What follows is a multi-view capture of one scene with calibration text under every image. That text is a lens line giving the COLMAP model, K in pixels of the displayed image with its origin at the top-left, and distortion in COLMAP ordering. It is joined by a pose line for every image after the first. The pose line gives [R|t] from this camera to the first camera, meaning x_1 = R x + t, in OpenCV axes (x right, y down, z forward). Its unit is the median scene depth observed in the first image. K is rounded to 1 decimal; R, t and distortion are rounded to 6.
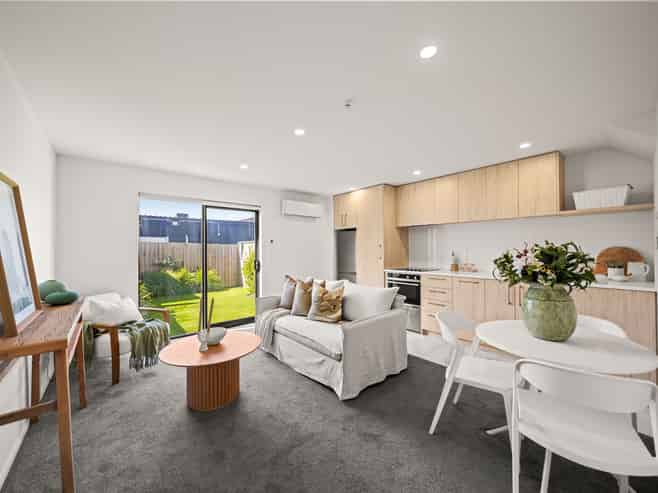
lens RADIAL K [[266.7, 0, 328.7], [0, 266.7, 246.2], [0, 0, 1]] dist [0.002419, 0.000097]
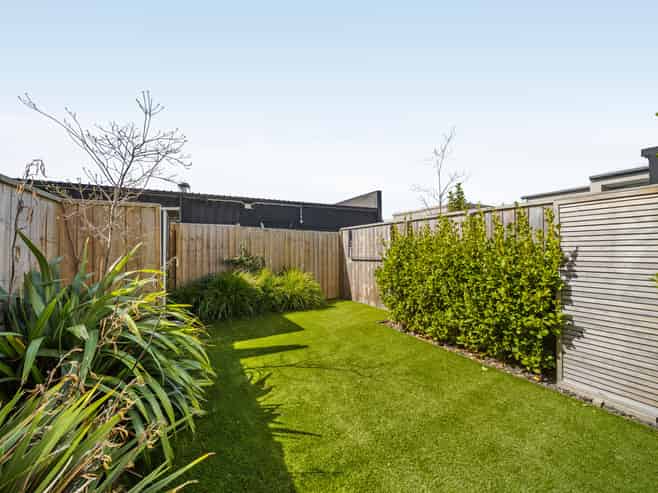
lens RADIAL K [[266.7, 0, 329.4], [0, 266.7, 245.0], [0, 0, 1]] dist [0.002419, 0.000097]
pose [[0.979856, 0.004698, -0.199651, -0.281122], [-0.003459, 0.999973, 0.006555, 0.023420], [0.199676, -0.005733, 0.979845, 0.435828]]
